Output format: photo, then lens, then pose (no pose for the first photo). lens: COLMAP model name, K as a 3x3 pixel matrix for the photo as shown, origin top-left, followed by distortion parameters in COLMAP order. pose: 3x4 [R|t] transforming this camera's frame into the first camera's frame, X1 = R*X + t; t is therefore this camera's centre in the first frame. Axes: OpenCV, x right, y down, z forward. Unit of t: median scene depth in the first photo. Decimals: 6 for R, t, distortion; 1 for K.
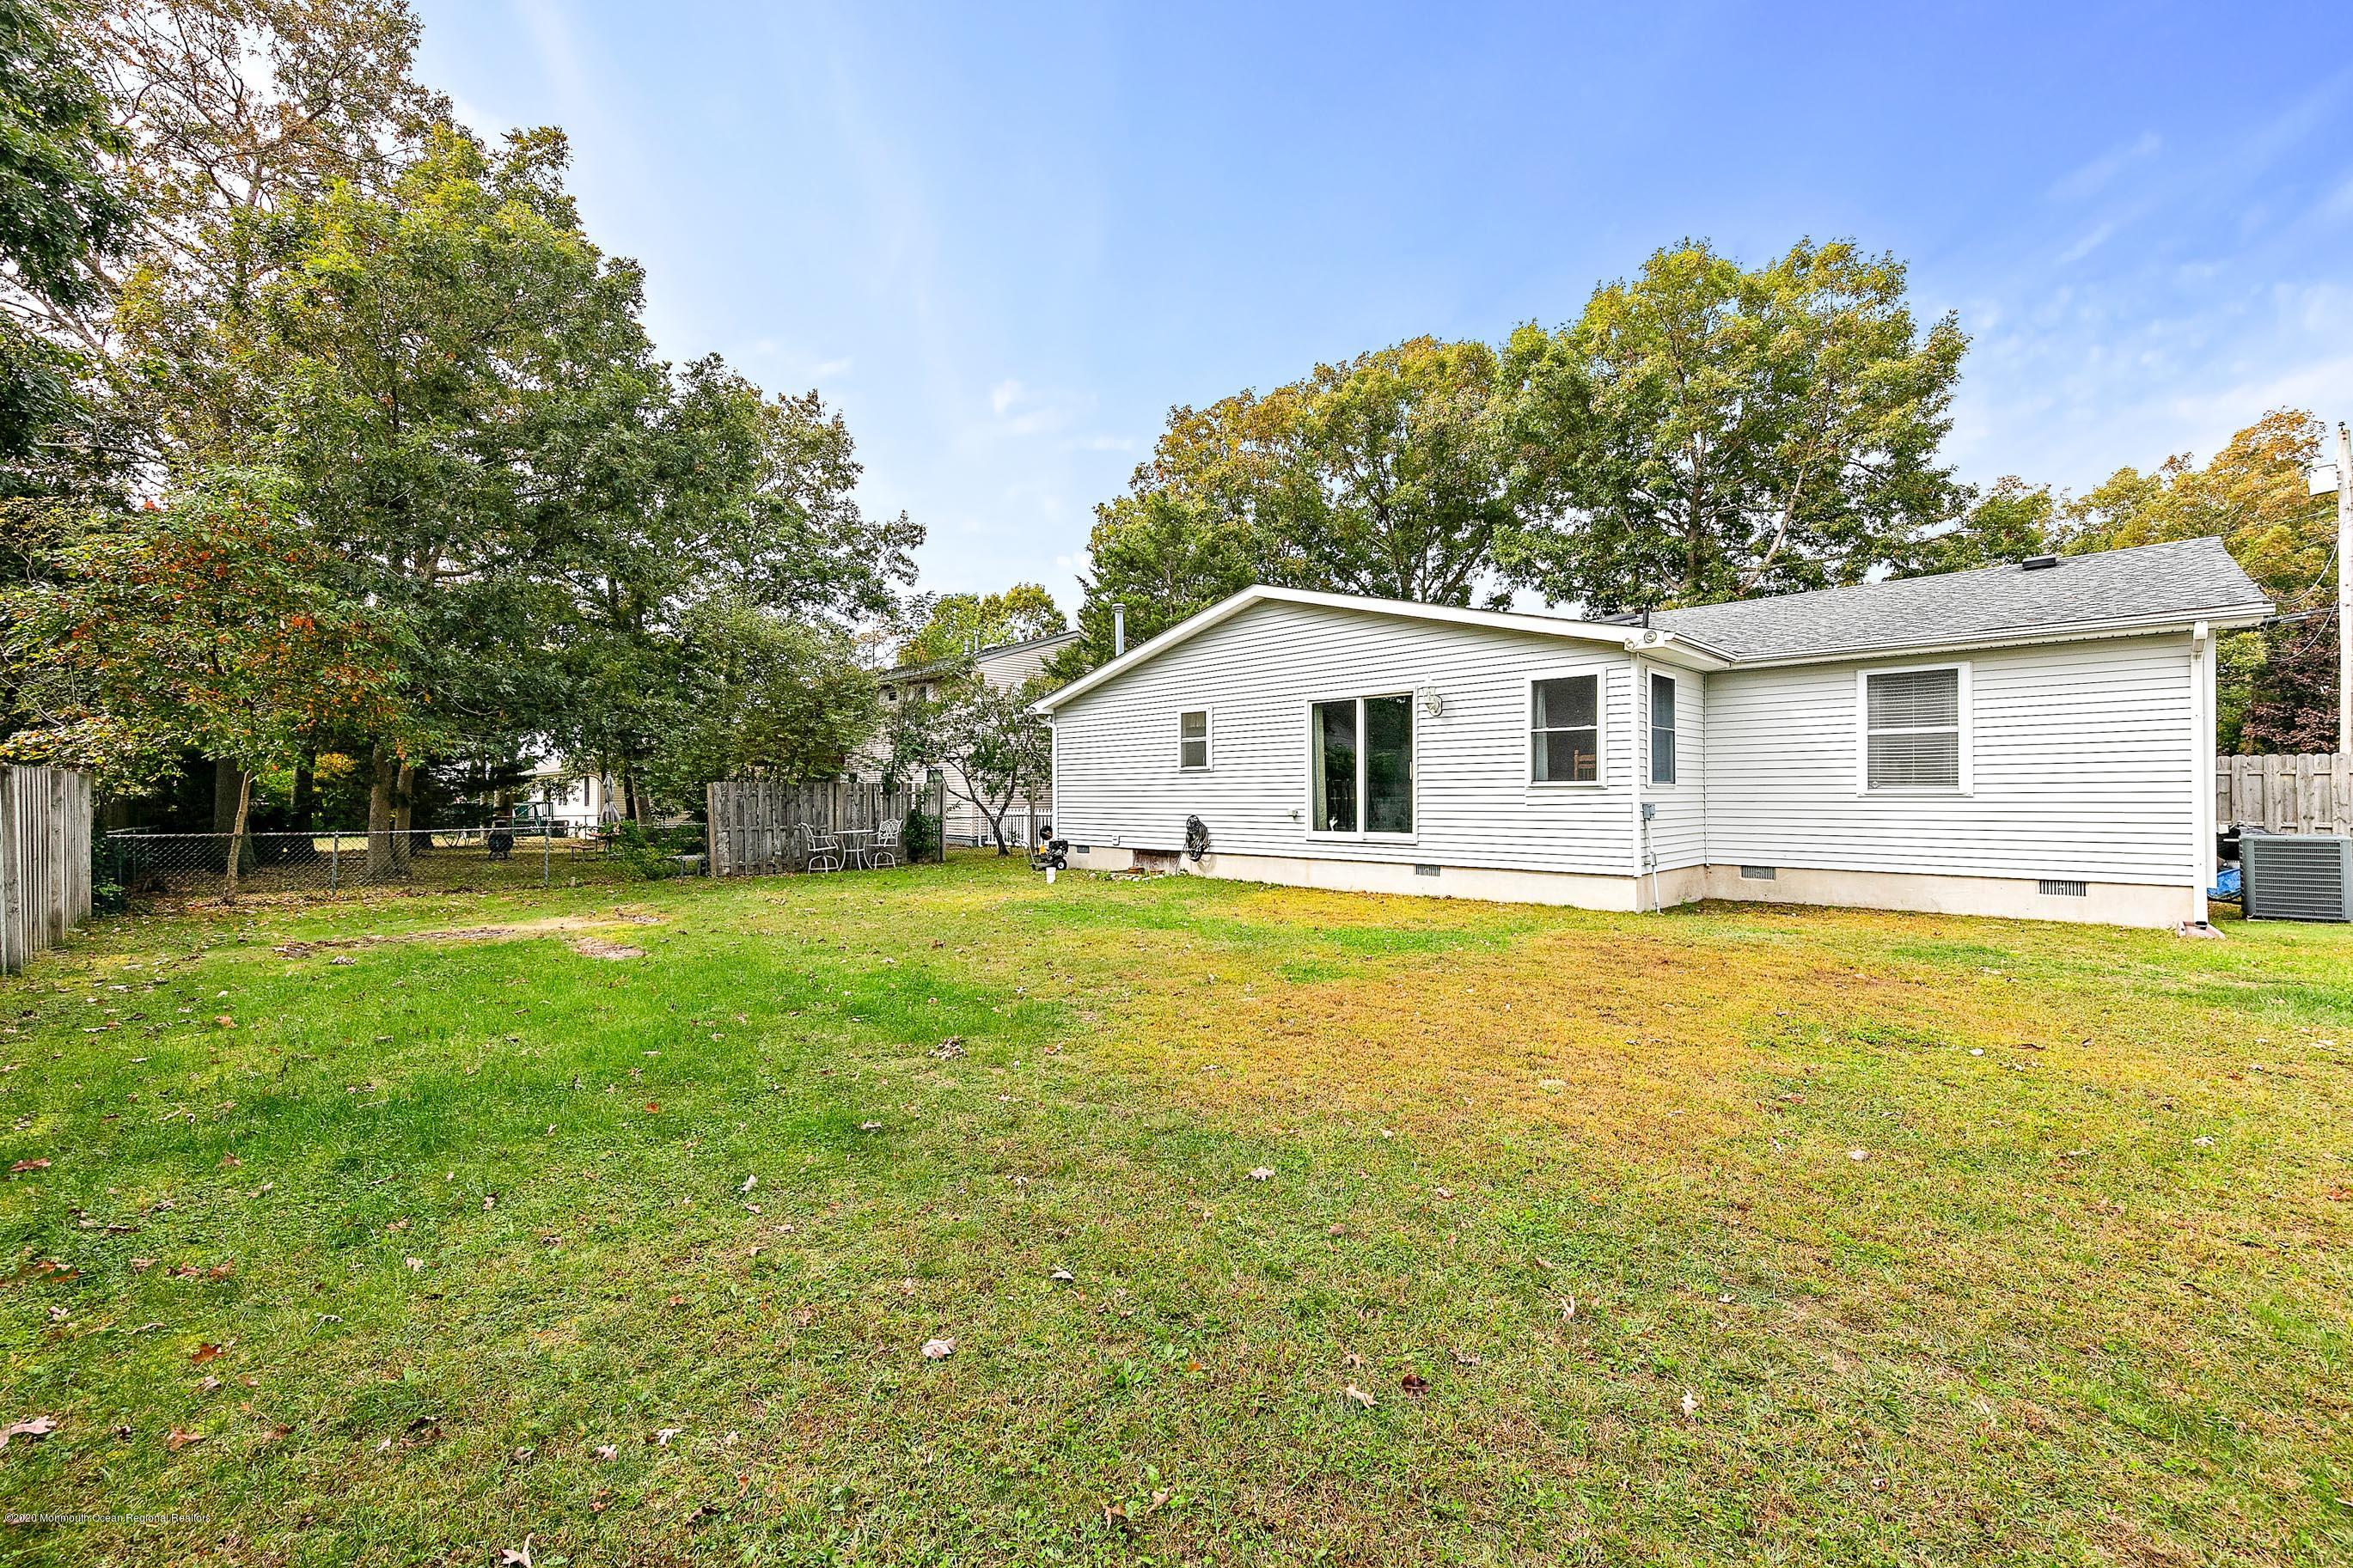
lens RADIAL K [[957.6, 0, 1174.6], [0, 957.6, 807.2], [0, 0, 1]] dist [0.013820, -0.005422]
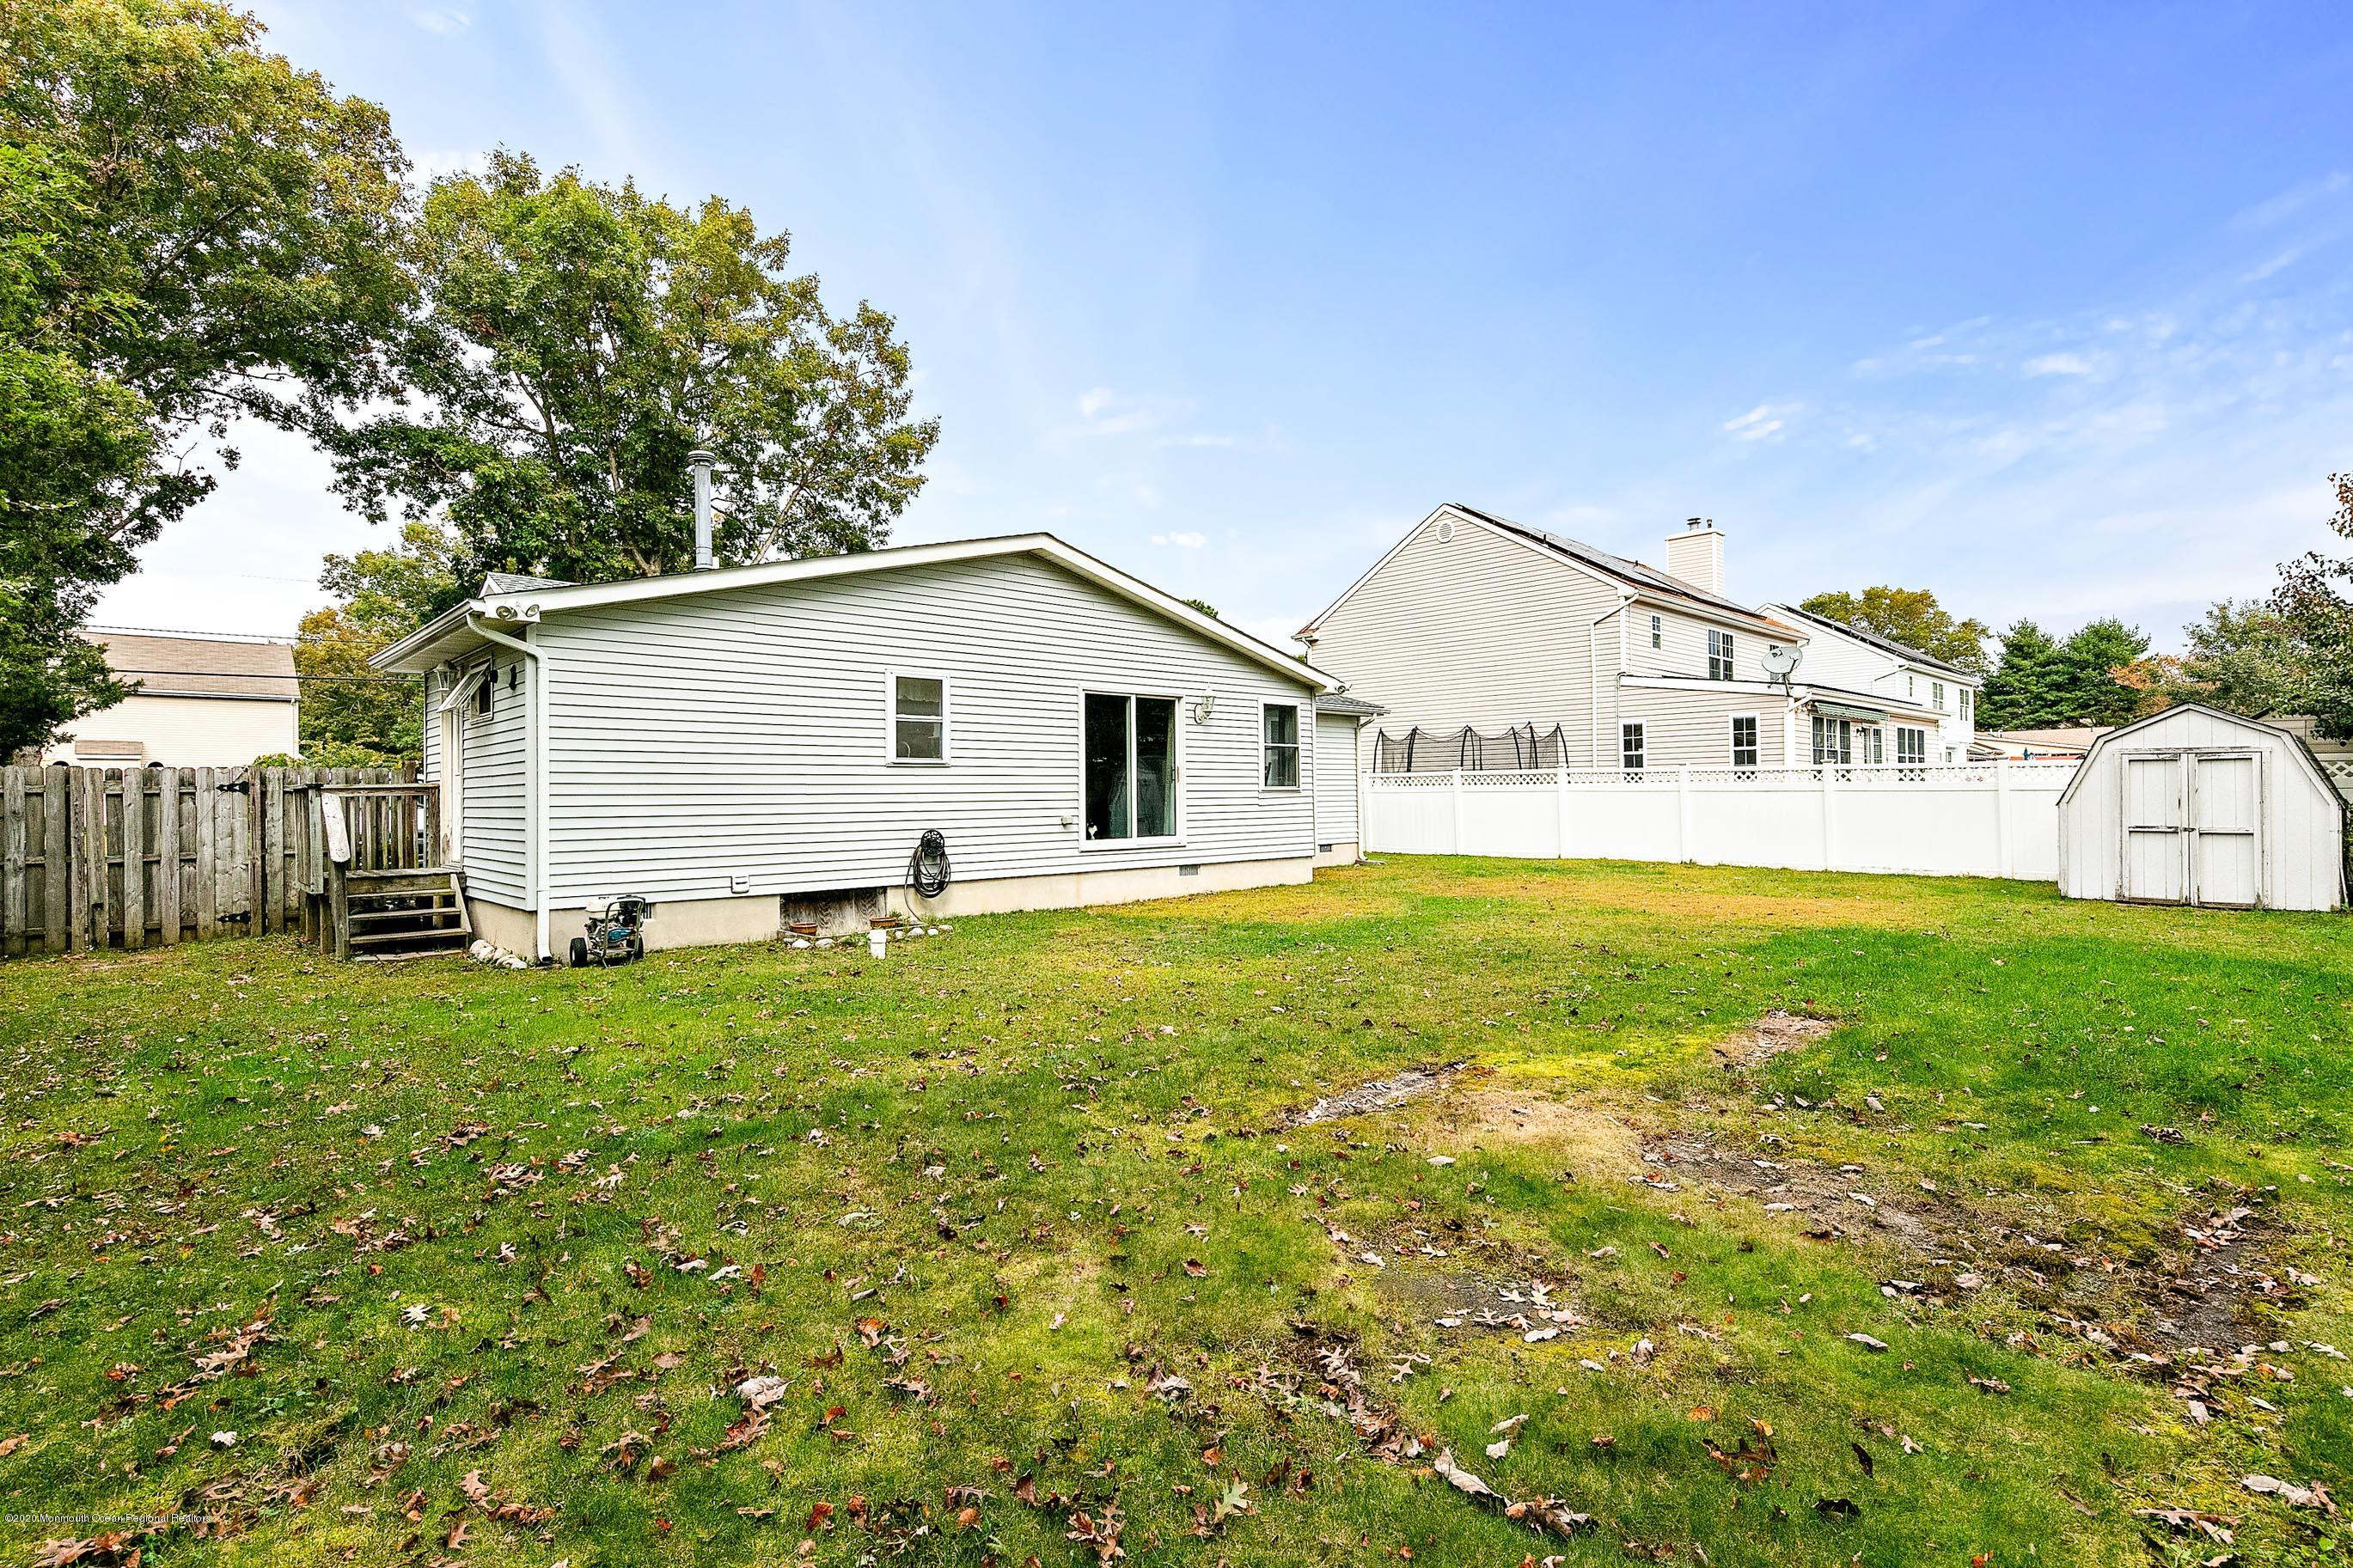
lens RADIAL K [[1160.6, 0, 1180.6], [0, 1160.6, 781.8], [0, 0, 1]] dist [0.007430, 0.000409]
pose [[-0.016207, 0.008656, 0.999831, -0.901910], [0.020096, 0.999763, -0.008330, -0.017753], [-0.999667, 0.019958, -0.016378, 0.932086]]
